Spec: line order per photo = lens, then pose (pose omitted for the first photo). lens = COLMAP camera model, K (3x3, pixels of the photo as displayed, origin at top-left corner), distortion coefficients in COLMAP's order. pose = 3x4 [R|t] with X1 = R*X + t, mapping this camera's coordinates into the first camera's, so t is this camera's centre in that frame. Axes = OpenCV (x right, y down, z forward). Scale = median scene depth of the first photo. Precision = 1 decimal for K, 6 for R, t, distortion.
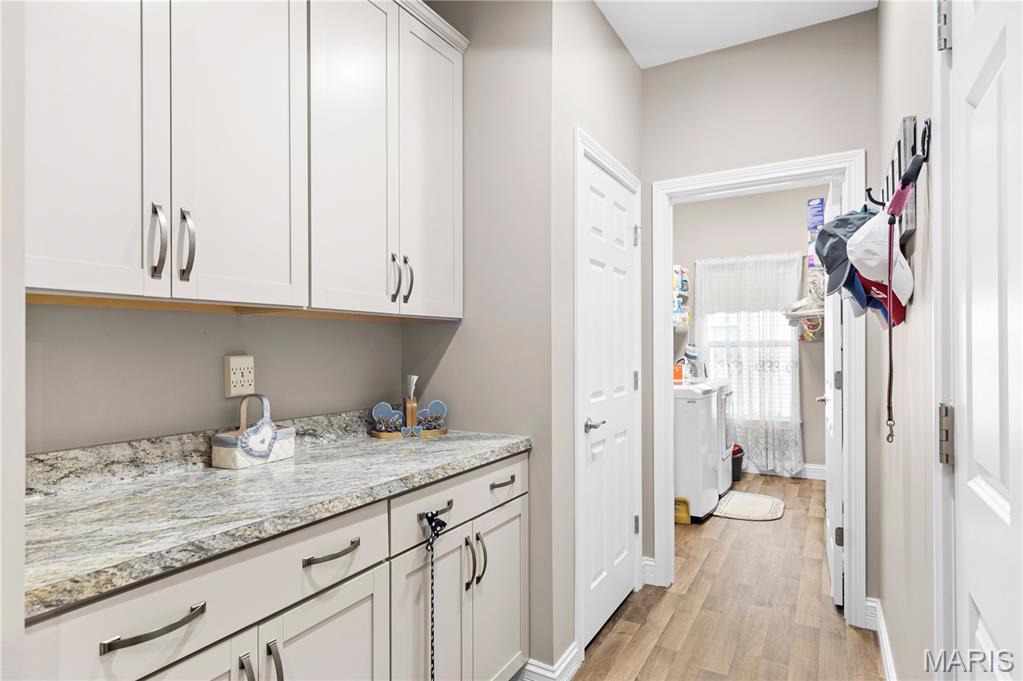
lens RADIAL K [[551.2, 0, 512.1], [0, 551.2, 349.4], [0, 0, 1]] dist [0.006506, 0.000013]
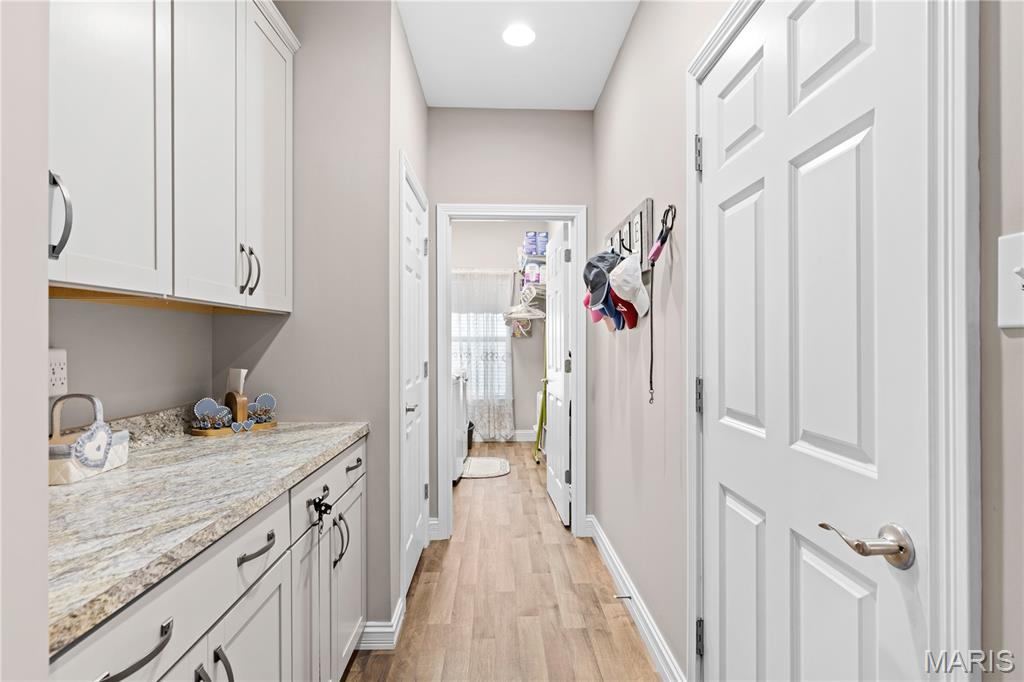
lens RADIAL K [[495.7, 0, 513.5], [0, 495.7, 343.6], [0, 0, 1]] dist [0.002809, -0.000471]
pose [[0.848564, 0.005640, 0.529062, -0.292014], [-0.006757, 0.999977, 0.000178, -0.001457], [-0.529049, -0.003726, 0.848583, 0.000216]]
